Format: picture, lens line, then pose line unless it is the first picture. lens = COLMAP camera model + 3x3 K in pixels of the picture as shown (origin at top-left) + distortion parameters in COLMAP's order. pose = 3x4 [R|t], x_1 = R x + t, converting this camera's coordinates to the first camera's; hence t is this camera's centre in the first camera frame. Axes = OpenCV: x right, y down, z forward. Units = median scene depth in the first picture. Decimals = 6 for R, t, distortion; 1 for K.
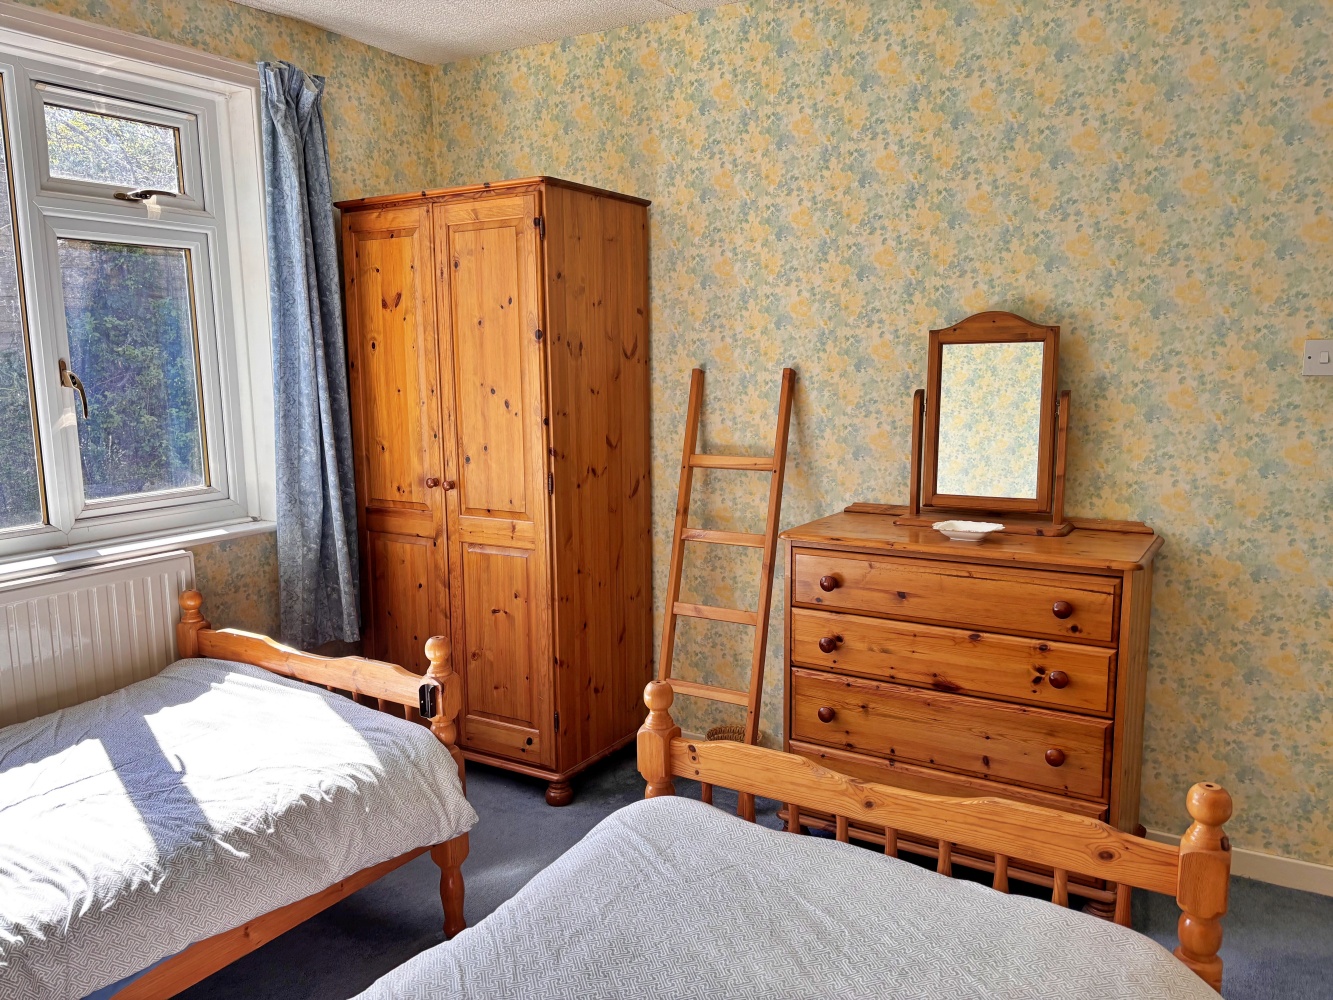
lens RADIAL K [[1006.2, 0, 664.7], [0, 1006.2, 508.2], [0, 0, 1]] dist [0.058579, -0.063692]
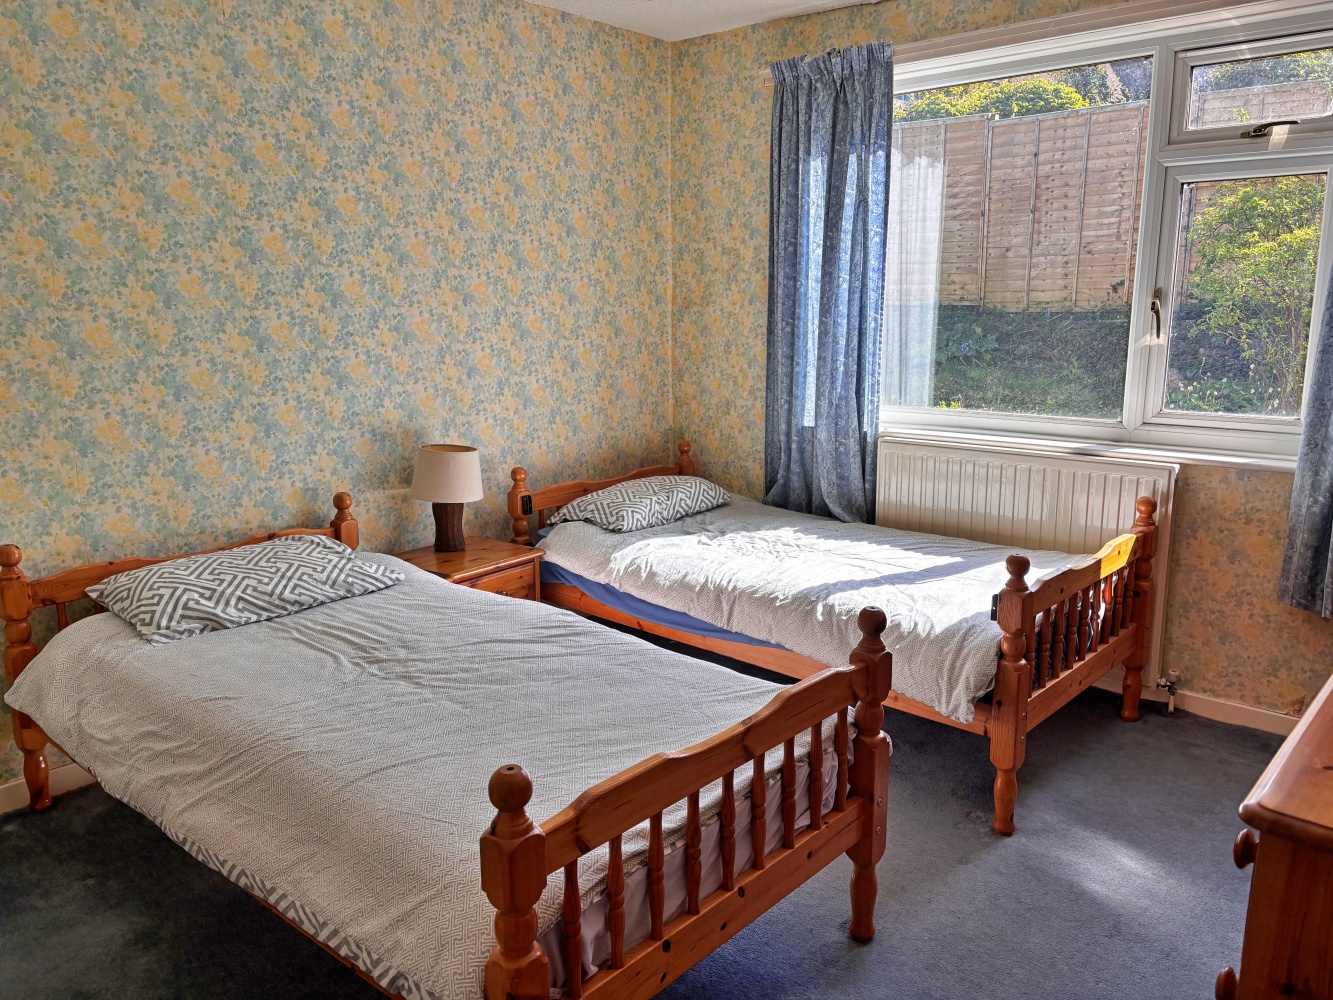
lens RADIAL K [[1006.2, 0, 663.6], [0, 1006.2, 497.8], [0, 0, 1]] dist [0.058579, -0.063692]
pose [[-0.193848, 0.202937, -0.959812, 0.720185], [-0.138473, 0.962915, 0.231560, -0.105103], [0.971210, 0.177795, -0.158558, 0.667452]]
